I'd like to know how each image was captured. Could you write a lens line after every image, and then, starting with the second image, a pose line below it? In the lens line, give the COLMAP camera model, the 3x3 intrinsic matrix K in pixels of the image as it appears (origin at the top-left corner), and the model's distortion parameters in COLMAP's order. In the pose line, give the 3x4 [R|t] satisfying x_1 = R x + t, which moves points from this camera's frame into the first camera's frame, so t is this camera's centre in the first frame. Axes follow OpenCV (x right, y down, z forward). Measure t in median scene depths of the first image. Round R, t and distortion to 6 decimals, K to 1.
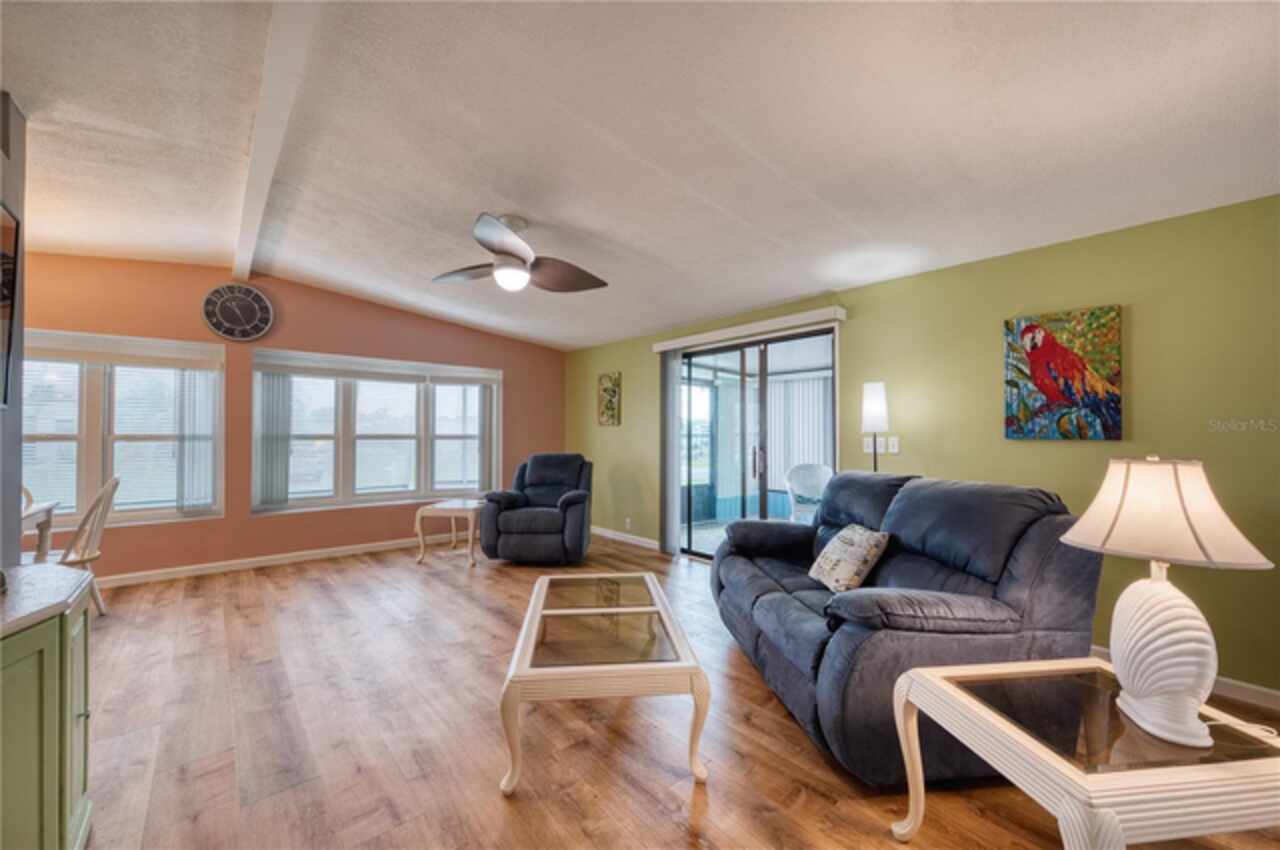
lens RADIAL K [[508.5, 0, 639.5], [0, 508.5, 427.6], [0, 0, 1]] dist [-0.000599, 0.000209]
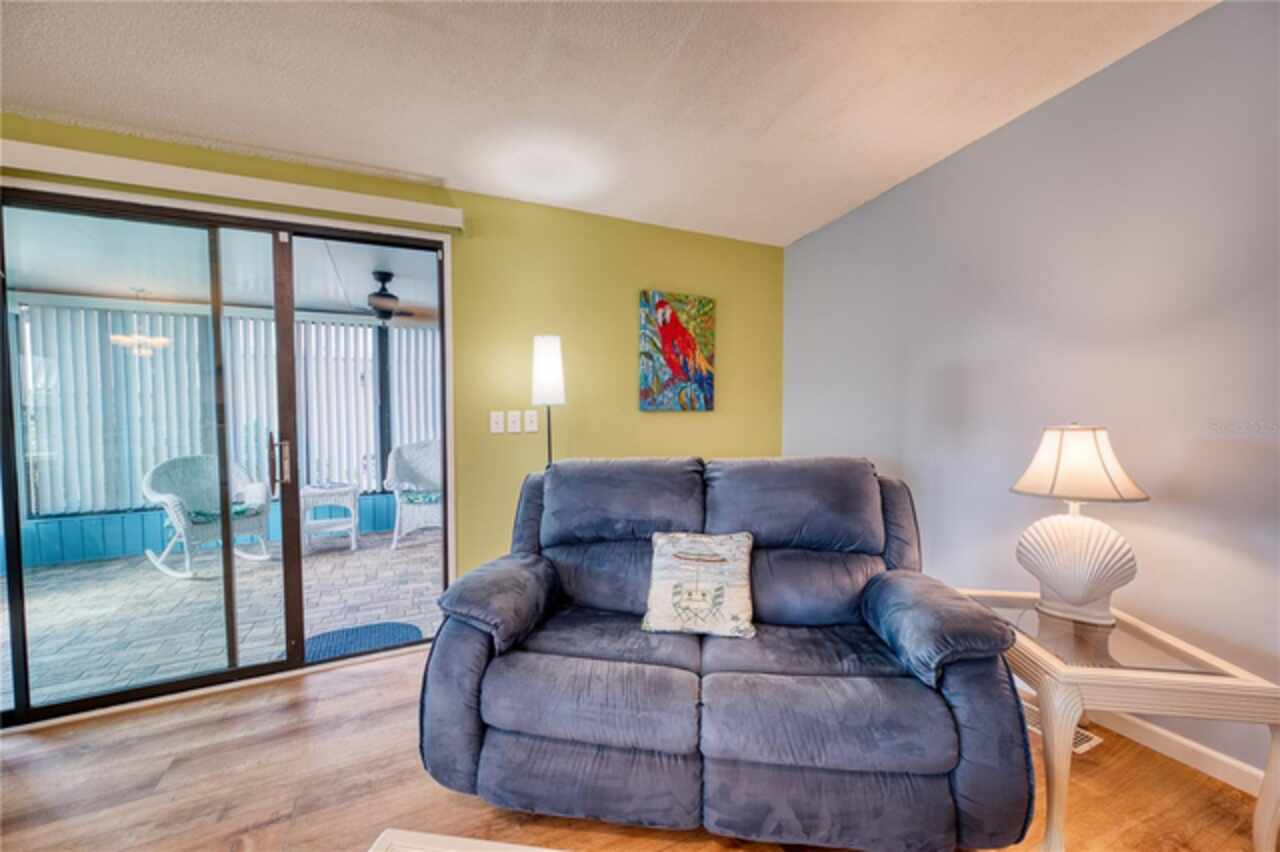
lens RADIAL K [[508.5, 0, 639.5], [0, 508.5, 428.6], [0, 0, 1]] dist [-0.000599, 0.000209]
pose [[0.254755, -0.050892, 0.965666, -0.257978], [-0.010176, 0.998418, 0.055303, 0.001640], [-0.966952, -0.023915, 0.253834, 0.790414]]
